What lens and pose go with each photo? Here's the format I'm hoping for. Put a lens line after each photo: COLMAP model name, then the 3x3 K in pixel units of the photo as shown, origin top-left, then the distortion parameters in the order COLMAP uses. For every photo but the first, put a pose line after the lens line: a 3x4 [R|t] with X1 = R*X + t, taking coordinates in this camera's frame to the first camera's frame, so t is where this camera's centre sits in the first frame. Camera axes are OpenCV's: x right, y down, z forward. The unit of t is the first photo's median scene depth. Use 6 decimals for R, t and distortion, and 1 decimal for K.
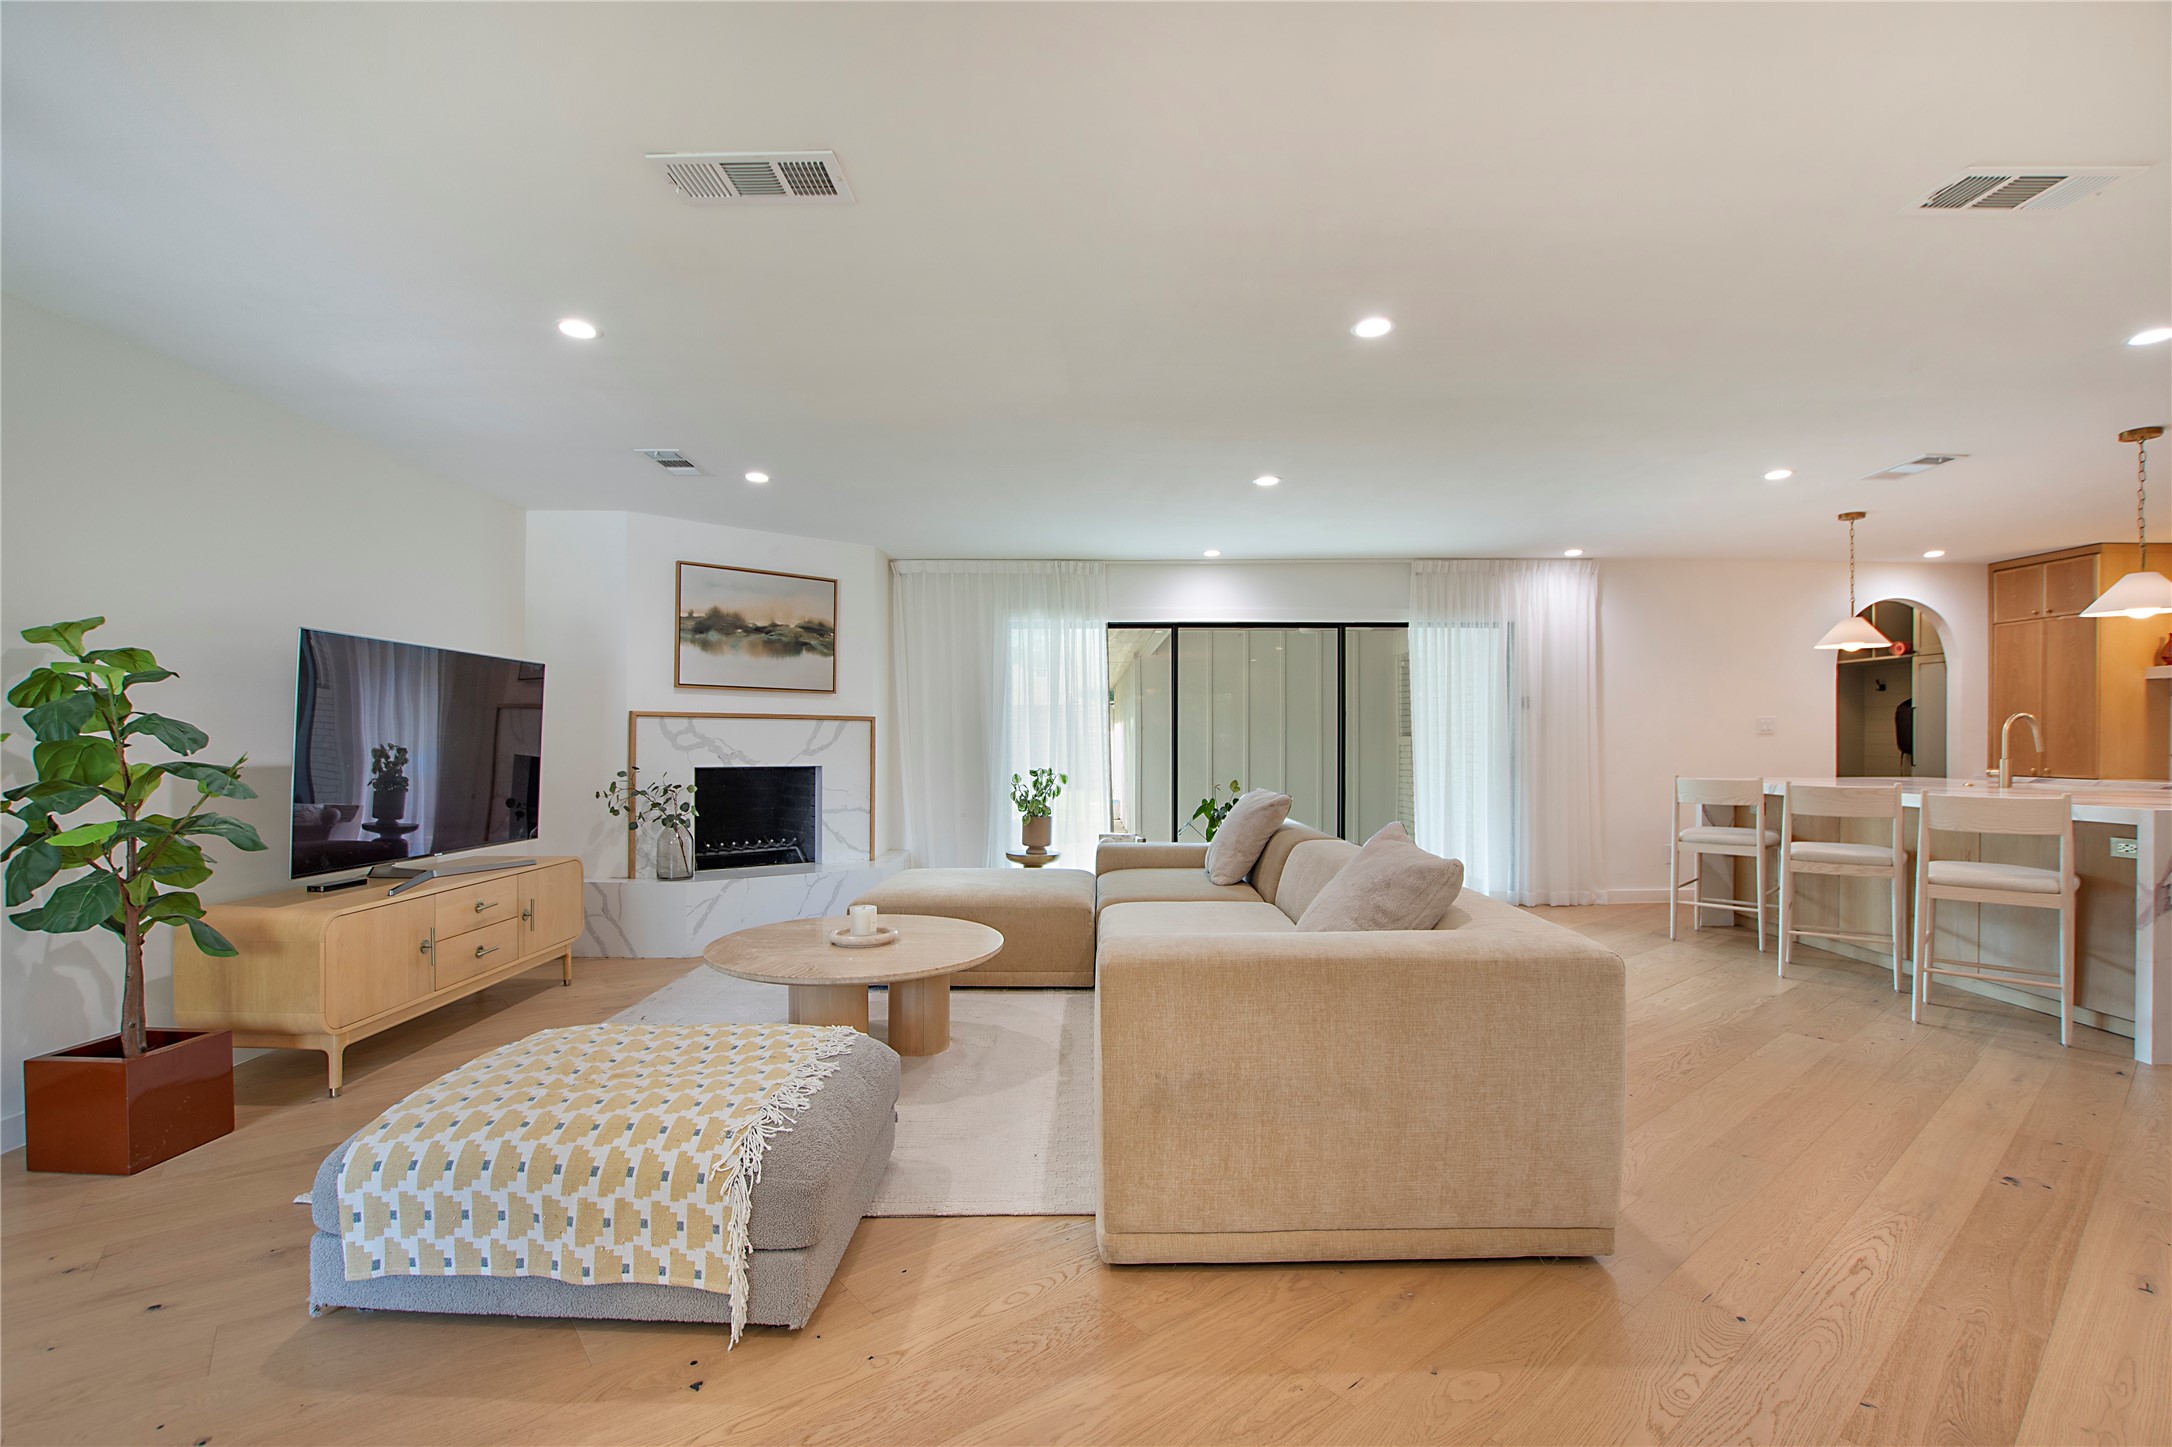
lens RADIAL K [[977.6, 0, 1087.2], [0, 977.6, 738.4], [0, 0, 1]] dist [-0.028263, 0.000434]
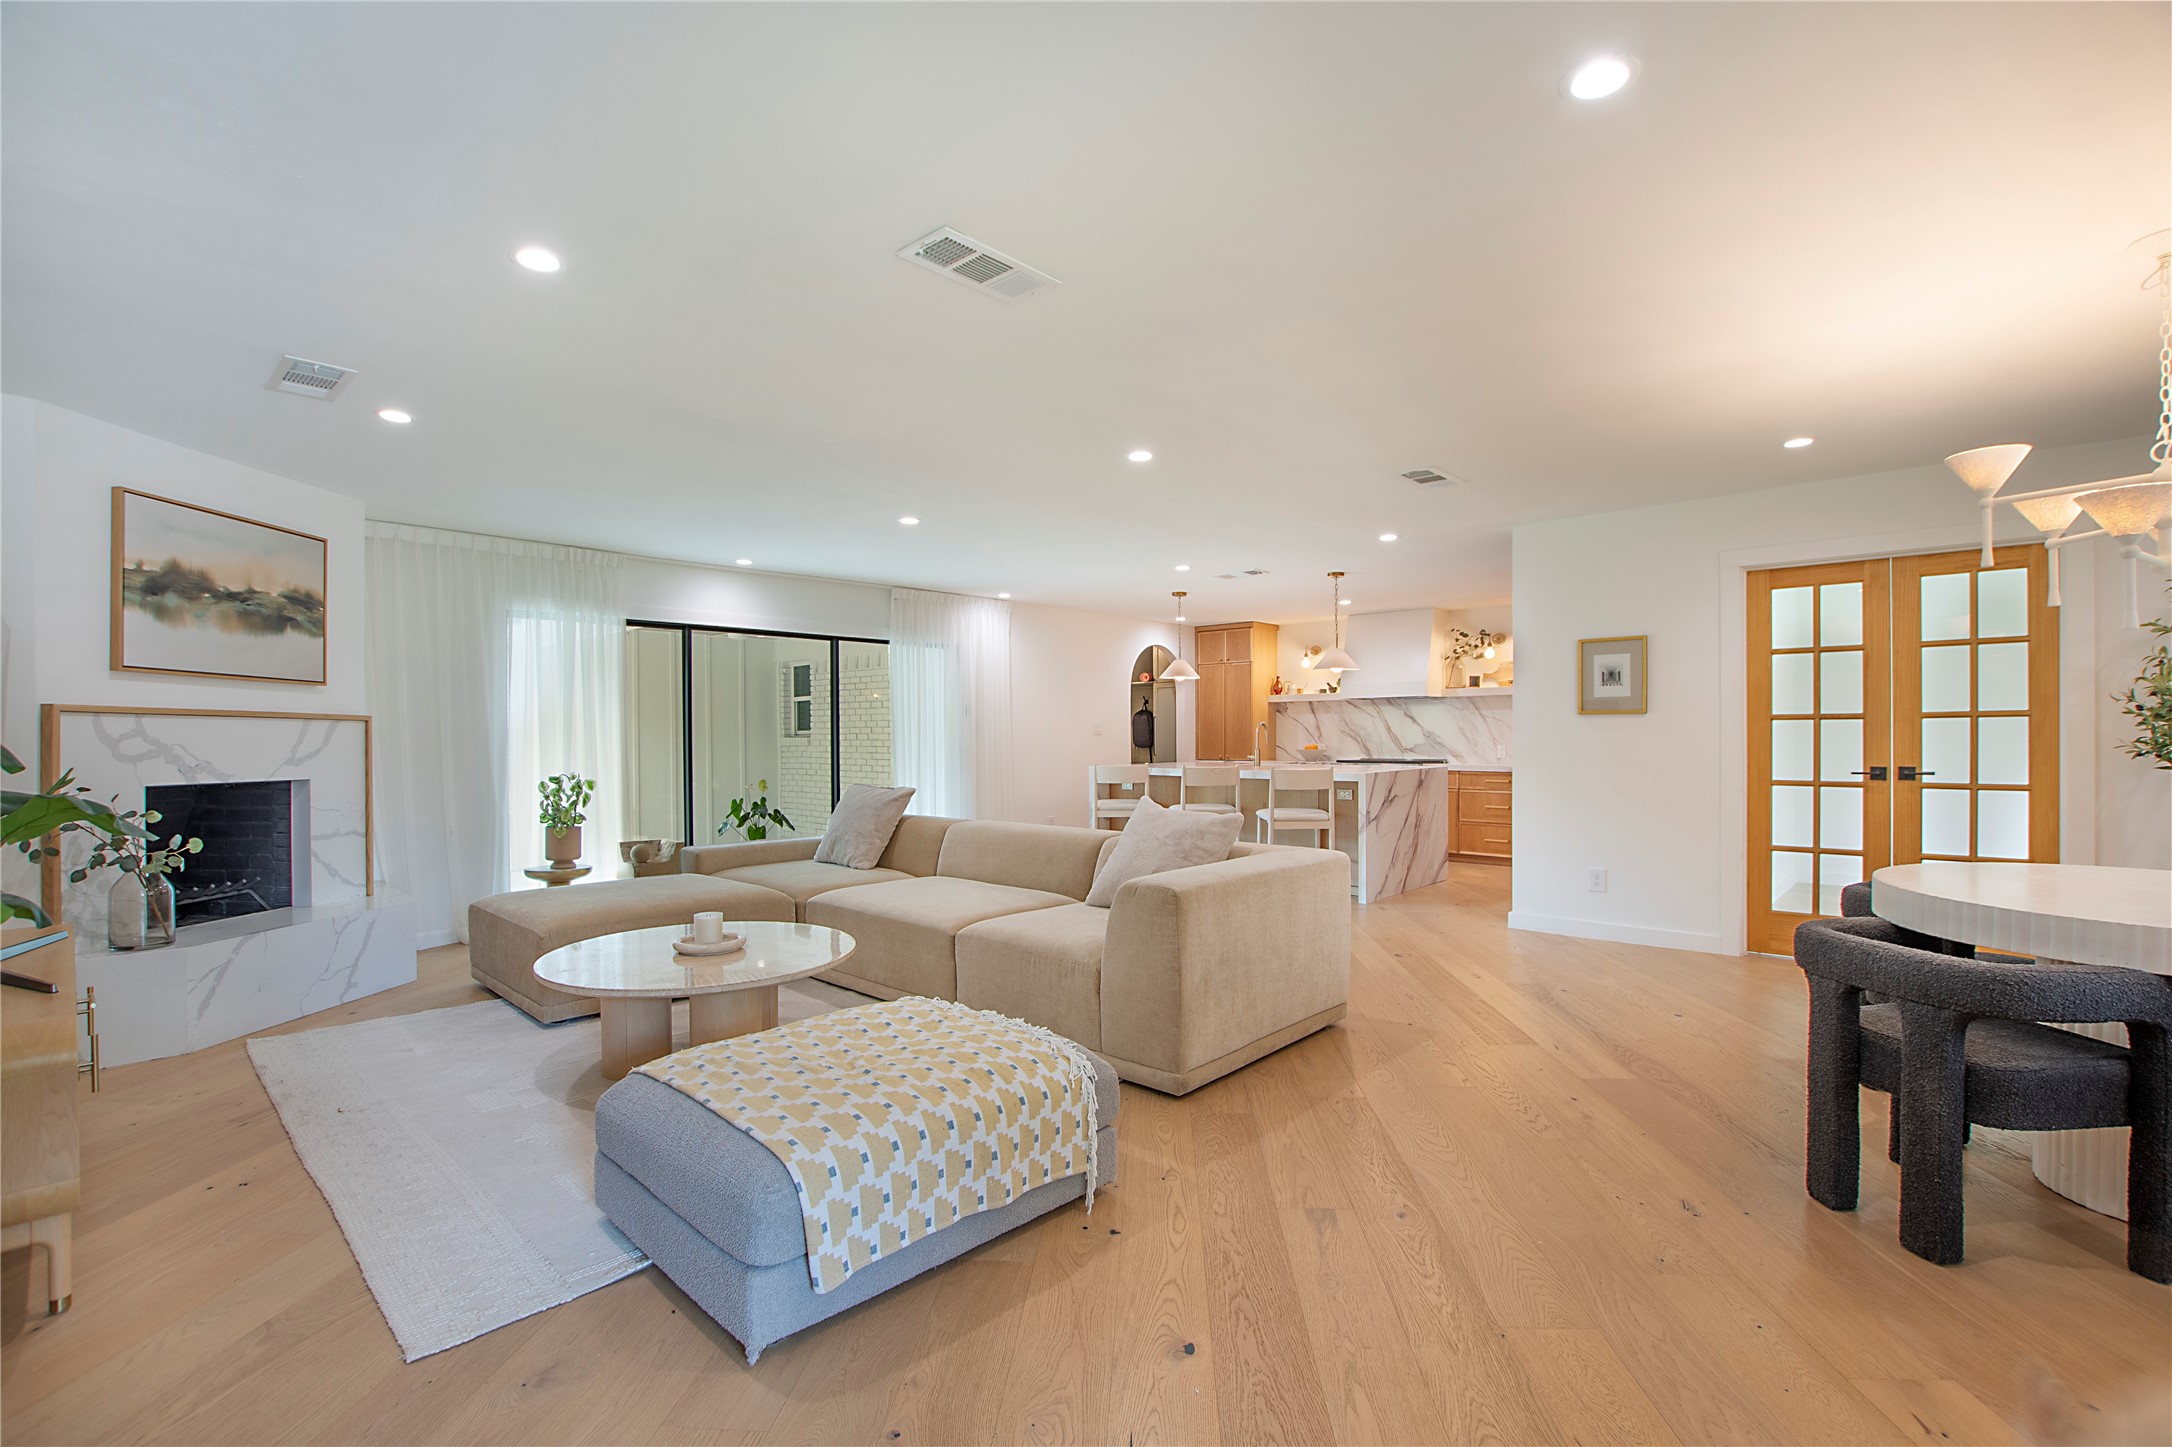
lens RADIAL K [[966.0, 0, 1097.6], [0, 966.0, 740.0], [0, 0, 1]] dist [-0.032933, 0.007136]
pose [[0.674494, -0.006344, 0.738253, -0.413841], [0.005547, 0.999978, 0.003524, -0.001960], [-0.738260, 0.001718, 0.674514, 0.038293]]
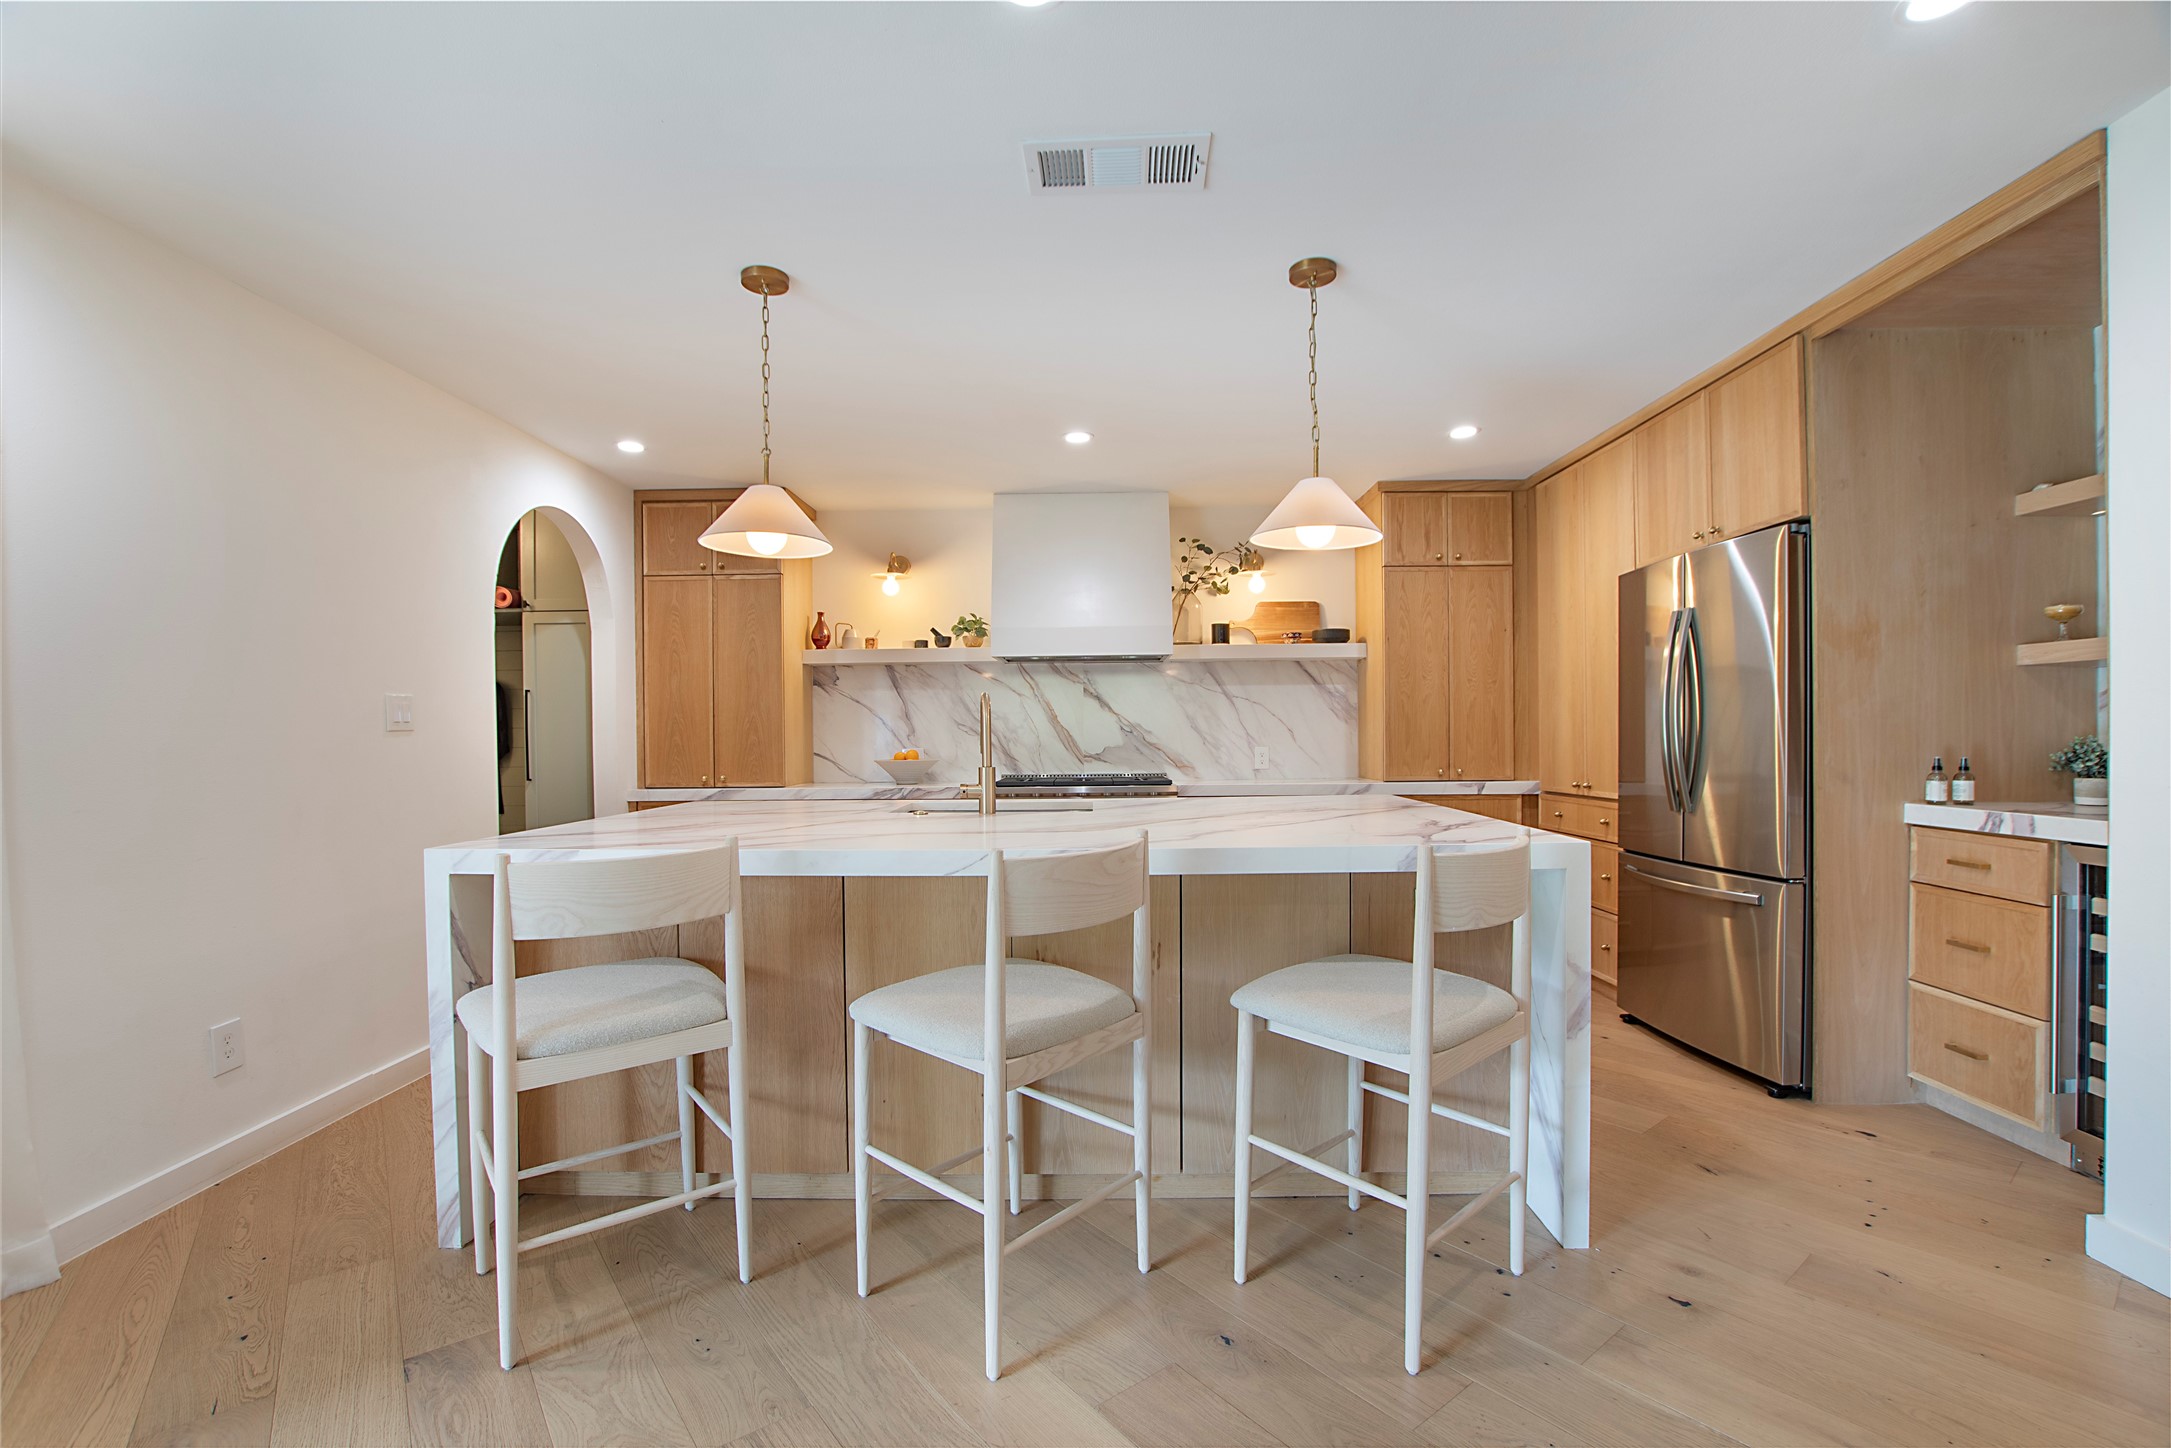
lens RADIAL K [[977.2, 0, 1086.7], [0, 977.2, 738.9], [0, 0, 1]] dist [-0.028263, 0.000434]
pose [[0.011458, -0.000343, 0.999934, 0.261158], [0.012533, 0.999921, 0.000200, 0.006644], [-0.999856, 0.012529, 0.011461, 0.758060]]
